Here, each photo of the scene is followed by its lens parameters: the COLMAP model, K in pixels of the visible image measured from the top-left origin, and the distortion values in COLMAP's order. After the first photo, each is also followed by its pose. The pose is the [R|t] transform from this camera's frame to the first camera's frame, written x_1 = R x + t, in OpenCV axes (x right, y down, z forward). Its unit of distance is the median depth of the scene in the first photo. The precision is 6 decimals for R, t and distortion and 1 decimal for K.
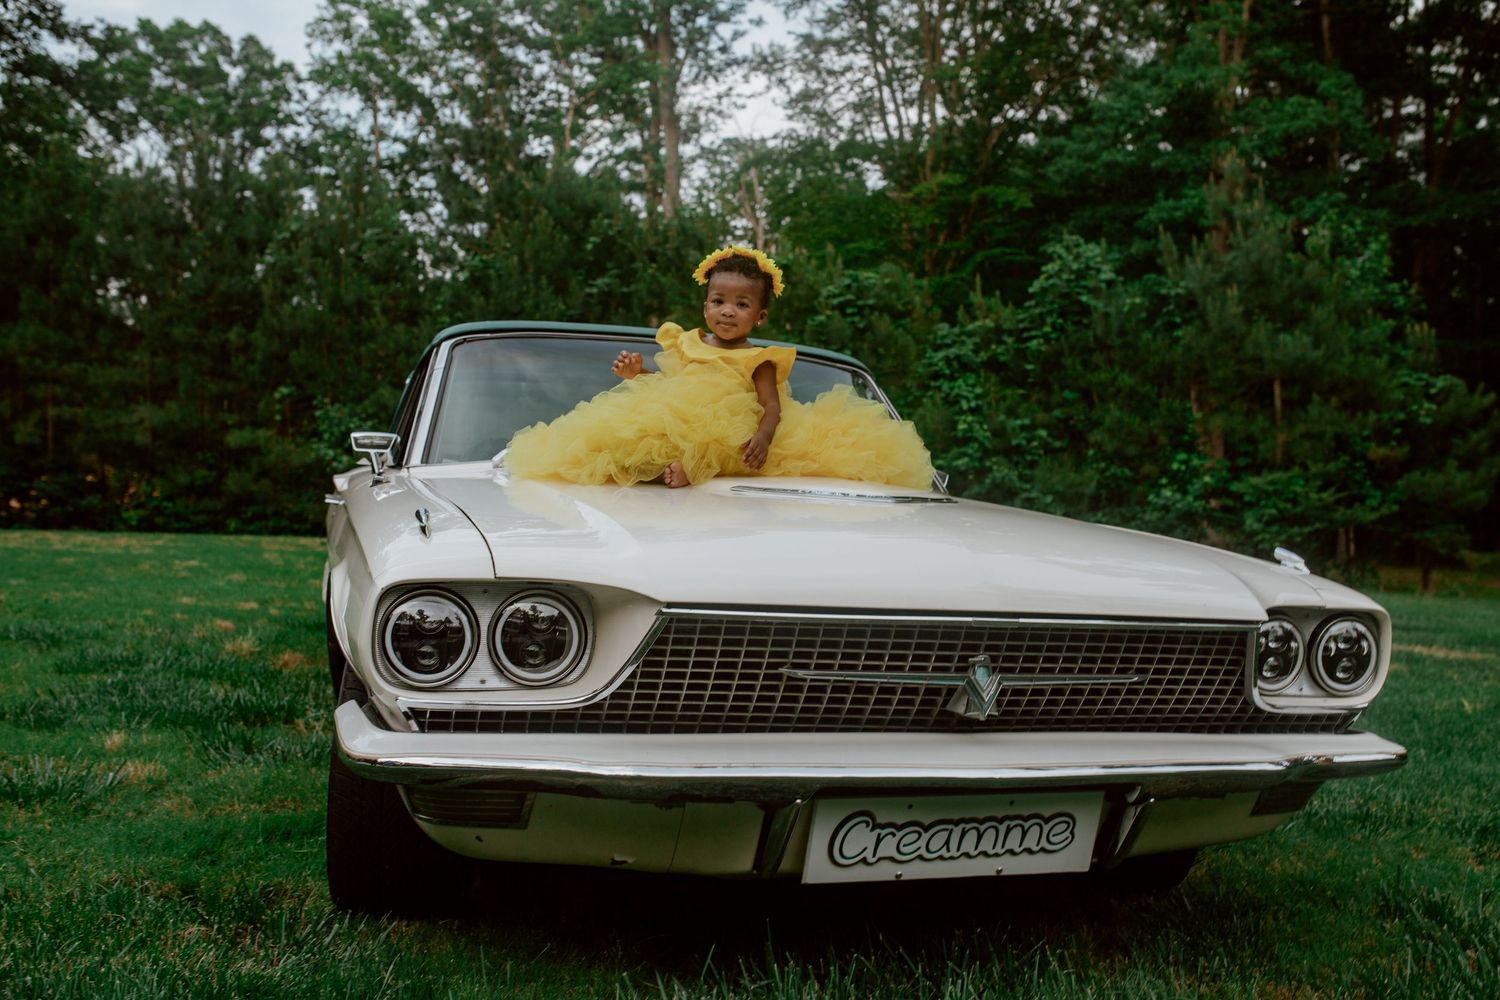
lens RADIAL K [[1449.8, 0, 750.0], [0, 1449.8, 500.0], [0, 0, 1]] dist [-0.062607, 0.088841]
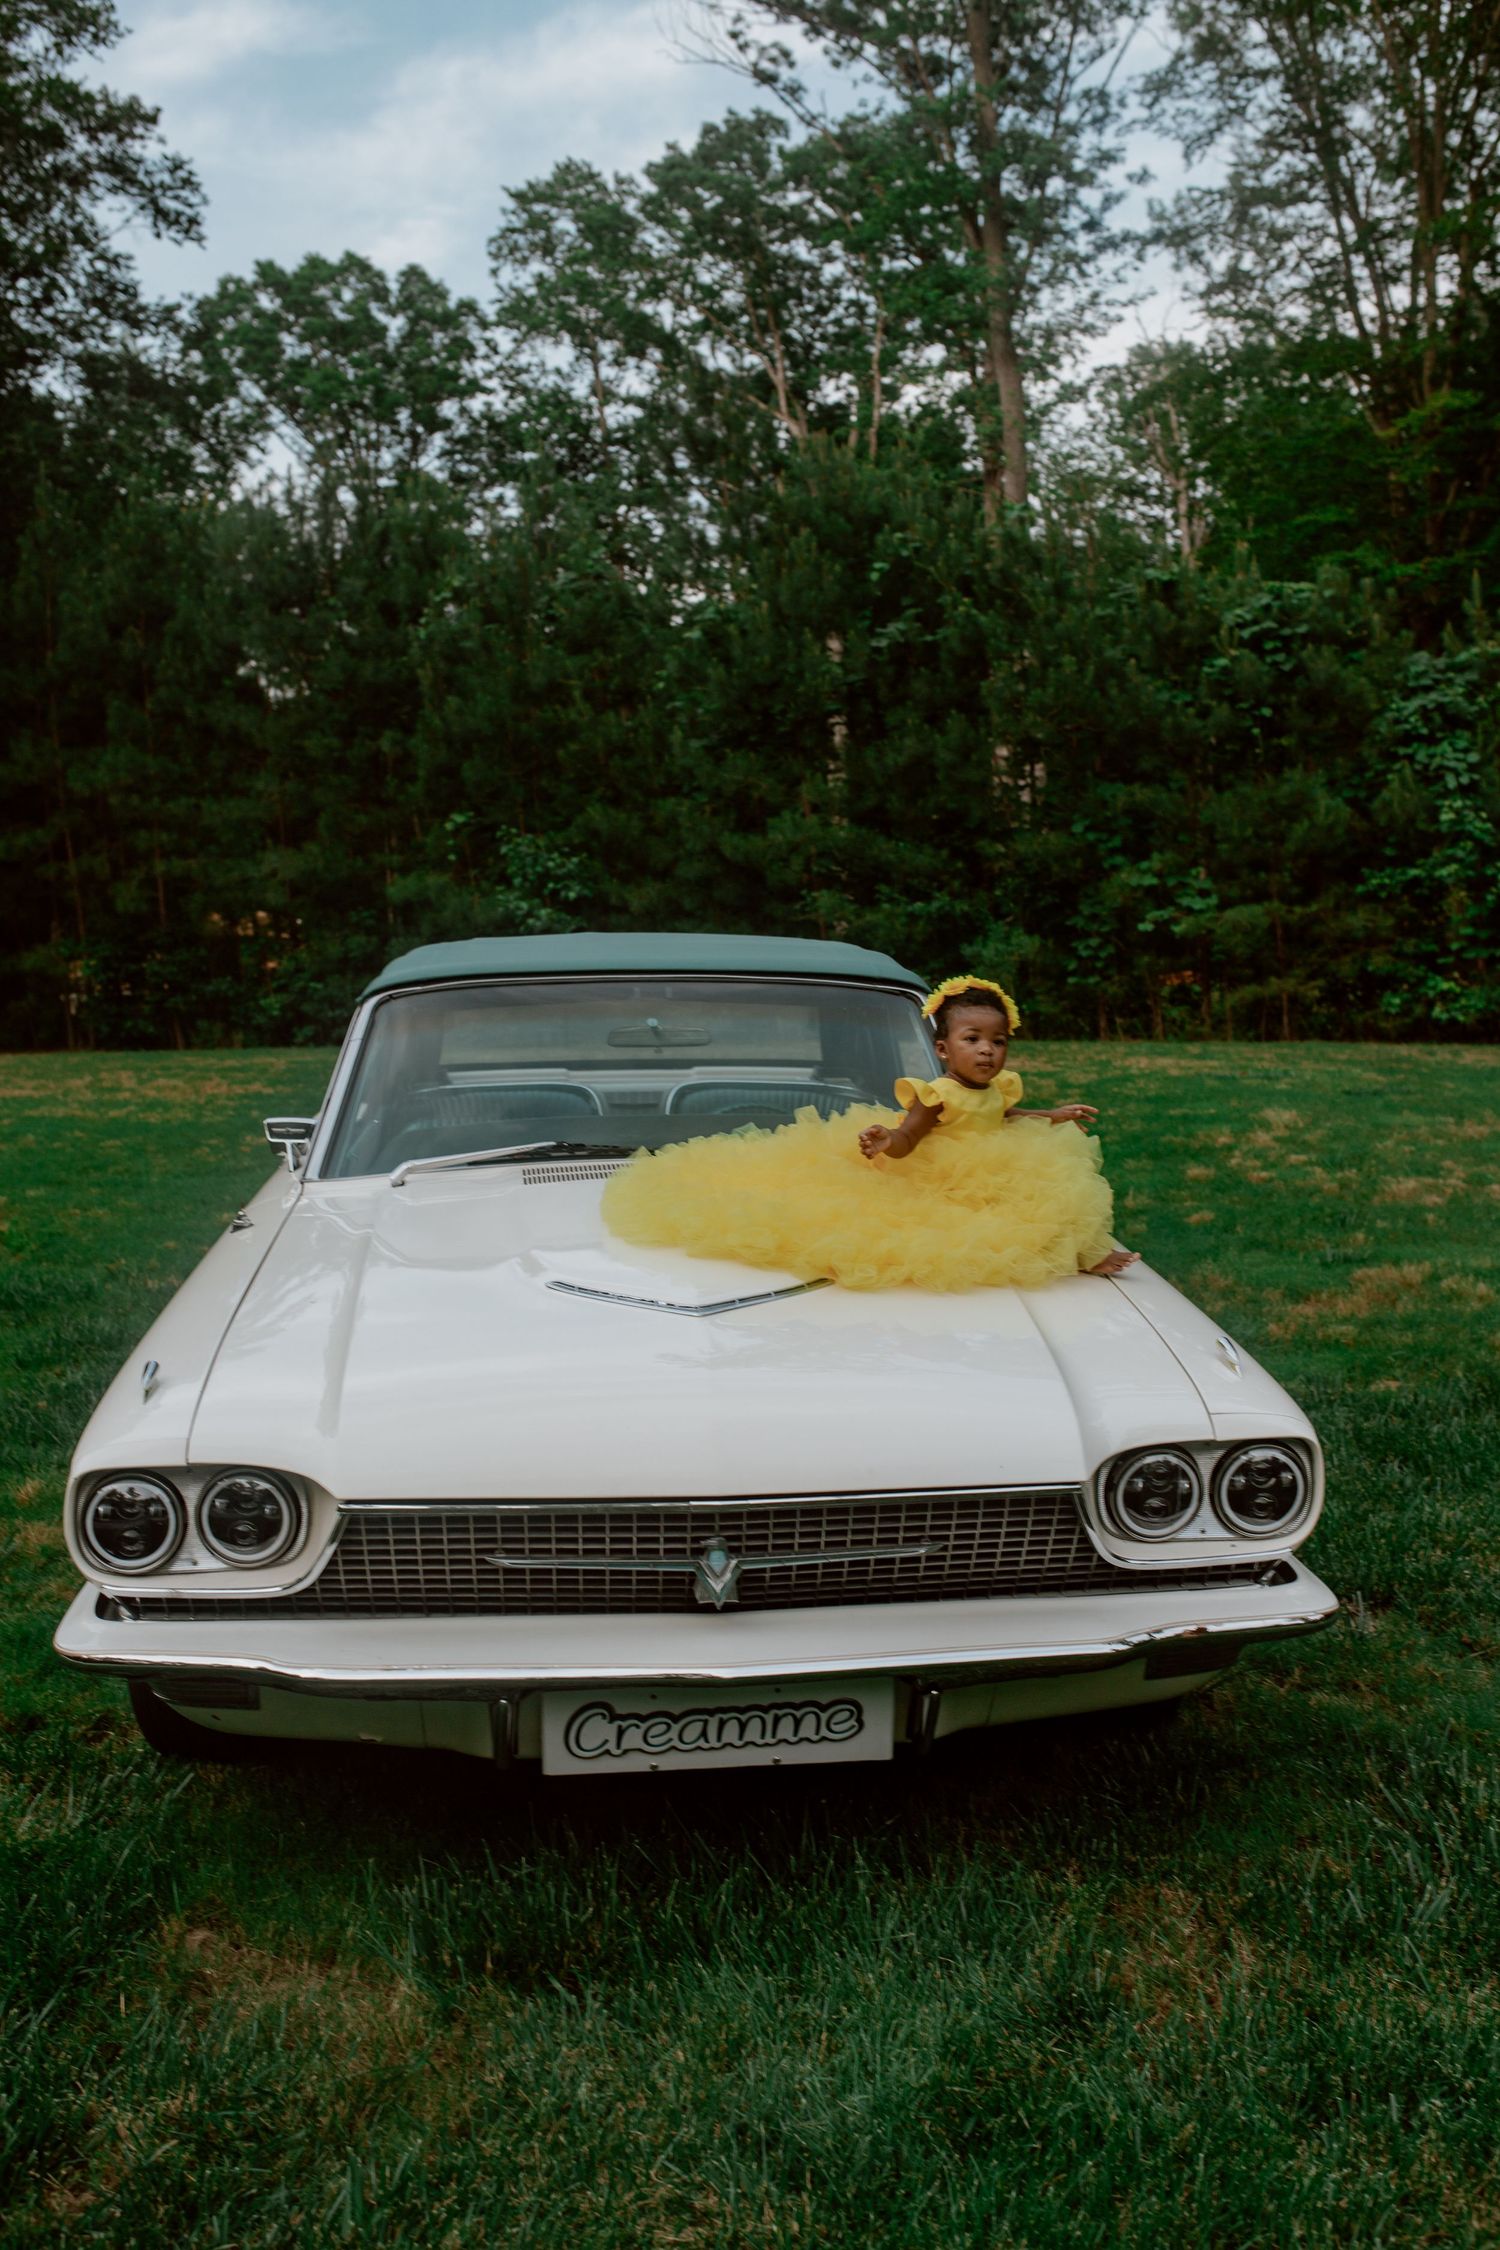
lens RADIAL K [[2178.7, 0, 750.0], [0, 2178.7, 1125.0], [0, 0, 1]] dist [-0.061208, 0.087561]
pose [[0.975781, -0.031795, -0.216429, 0.043812], [0.054546, 0.993494, 0.099969, -0.025429], [0.211842, -0.109353, 0.971167, -0.024607]]
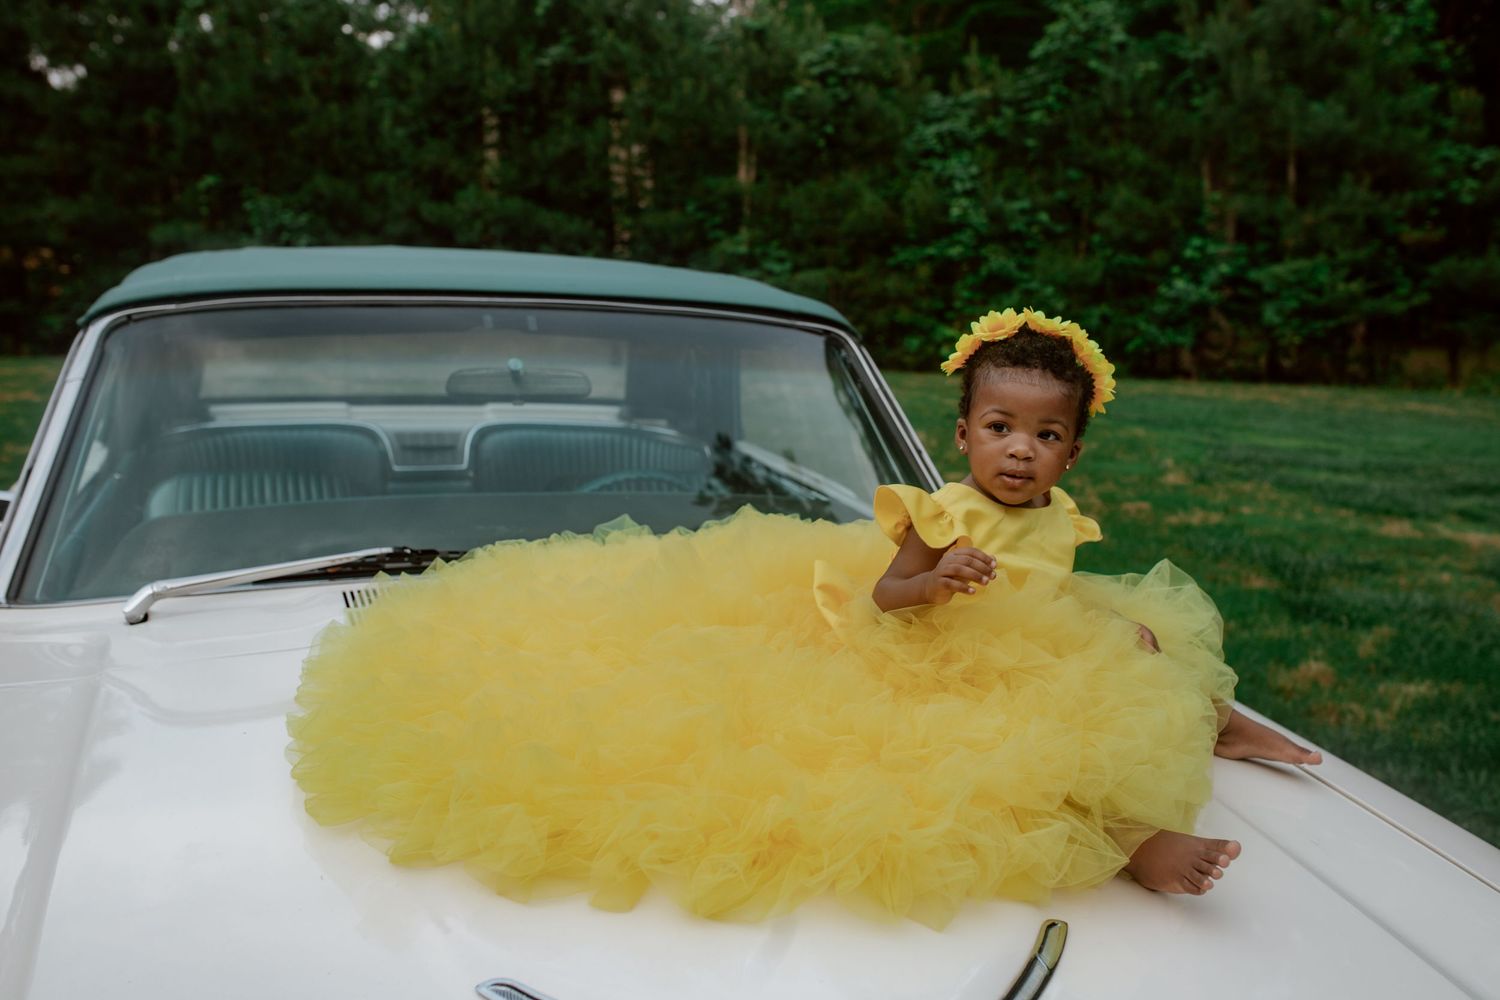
lens RADIAL K [[1449.8, 0, 750.0], [0, 1449.8, 500.0], [0, 0, 1]] dist [-0.062607, 0.088841]
pose [[0.999841, -0.016176, 0.007552, 0.007133], [0.014707, 0.986168, 0.165095, -0.022045], [-0.010118, -0.164958, 0.986249, 0.071733]]
